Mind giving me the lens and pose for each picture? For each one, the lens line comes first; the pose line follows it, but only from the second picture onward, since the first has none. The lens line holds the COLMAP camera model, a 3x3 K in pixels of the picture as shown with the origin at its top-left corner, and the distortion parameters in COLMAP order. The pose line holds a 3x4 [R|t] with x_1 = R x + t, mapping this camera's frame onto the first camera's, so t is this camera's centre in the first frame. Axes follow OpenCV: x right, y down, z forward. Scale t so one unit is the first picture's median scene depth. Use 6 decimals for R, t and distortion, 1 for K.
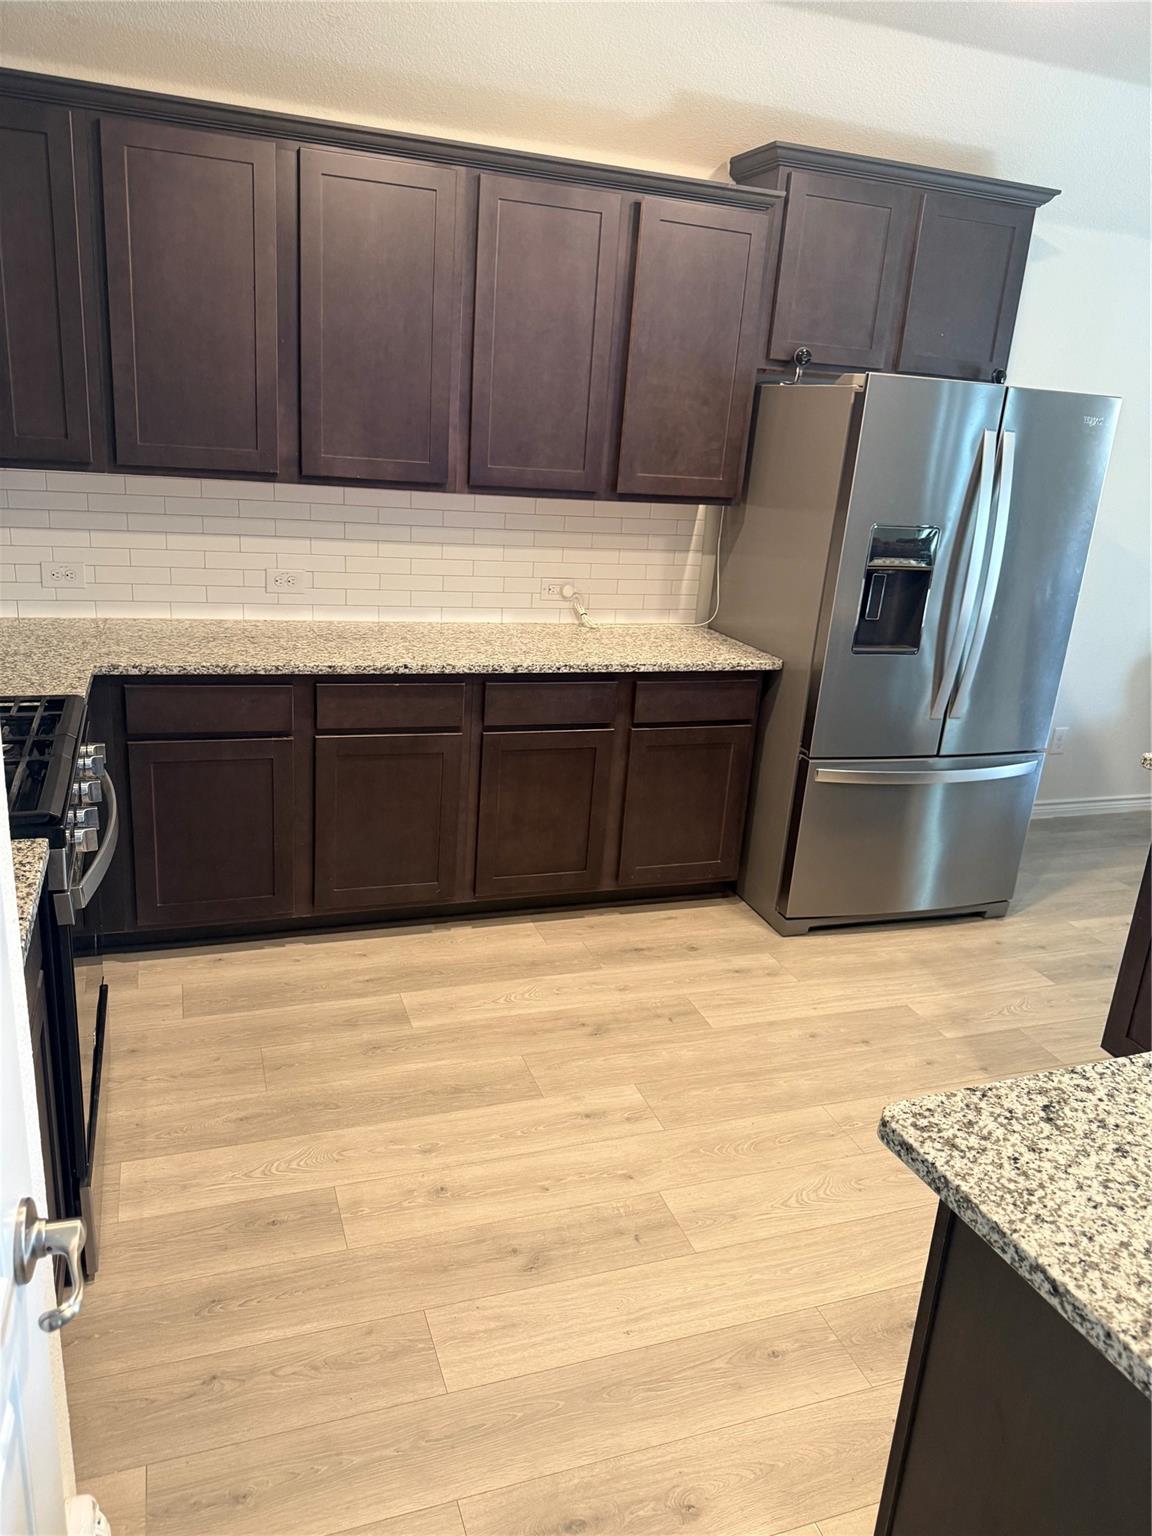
lens RADIAL K [[1079.1, 0, 561.8], [0, 1079.1, 765.8], [0, 0, 1]] dist [0.069383, -0.087856]
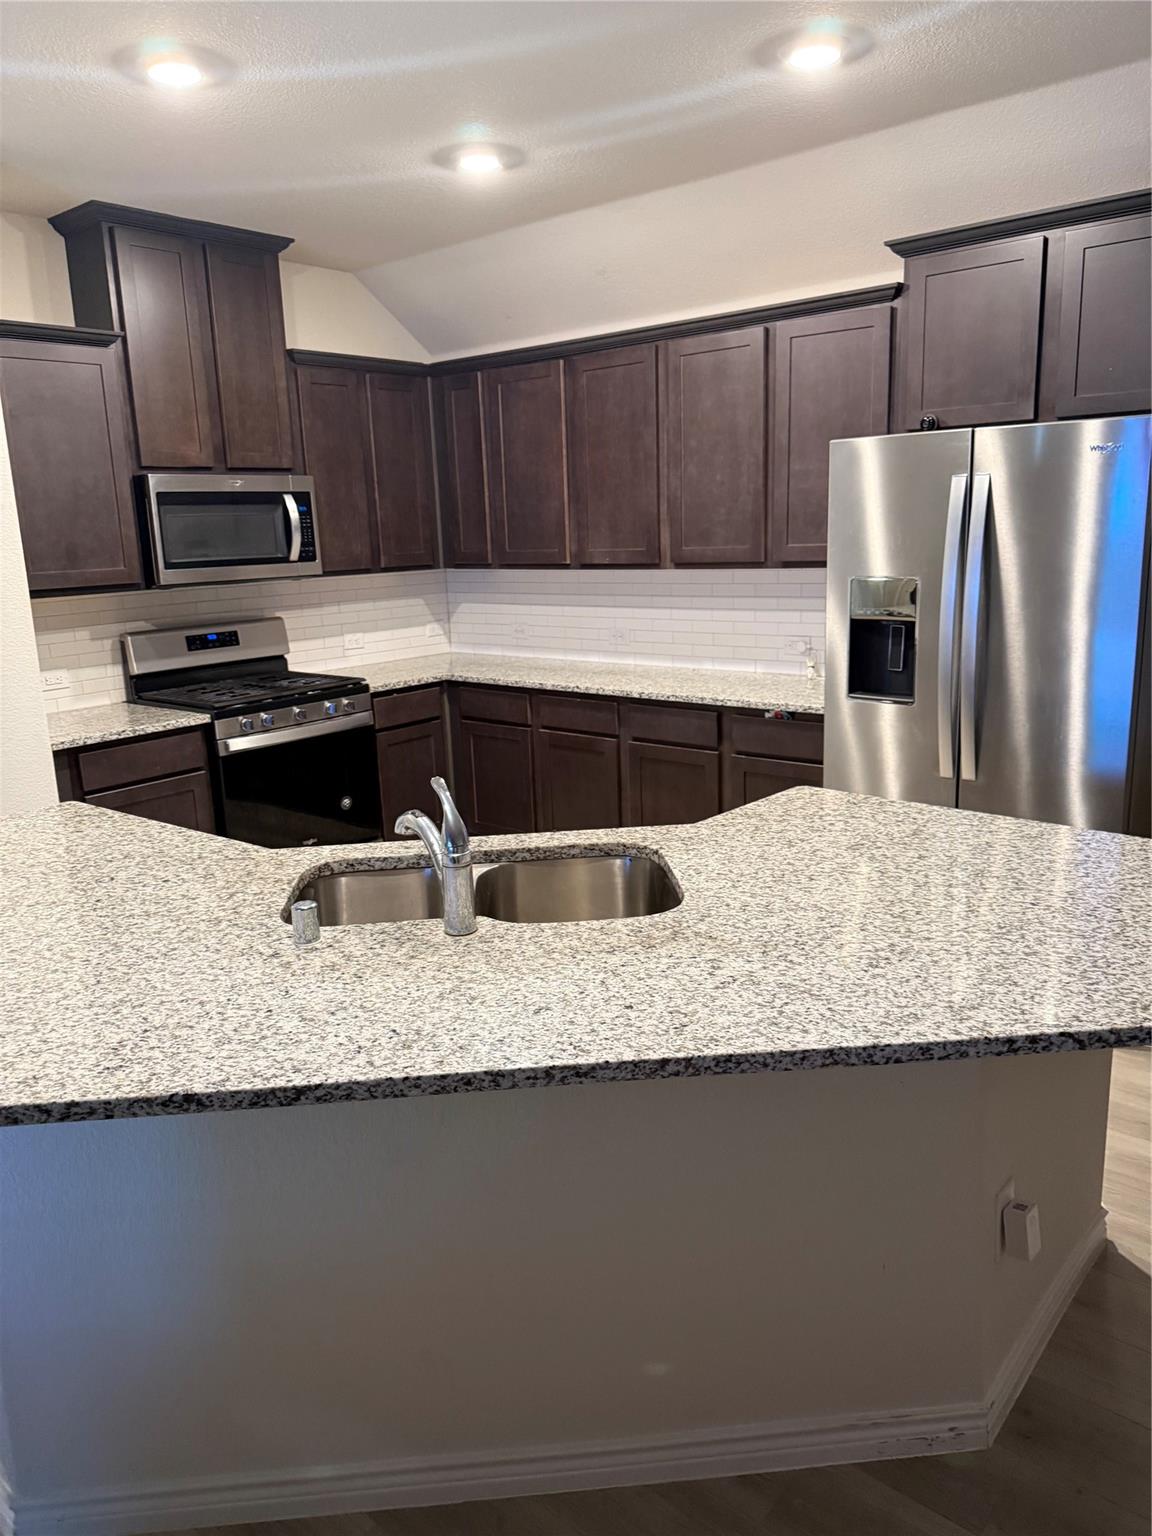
lens RADIAL K [[1079.1, 0, 564.5], [0, 1079.1, 769.9], [0, 0, 1]] dist [0.069383, -0.087856]
pose [[0.504297, 0.106601, -0.856925, 1.131341], [-0.190271, 0.981679, 0.010147, 0.005992], [0.842307, 0.157931, 0.515341, 0.260210]]
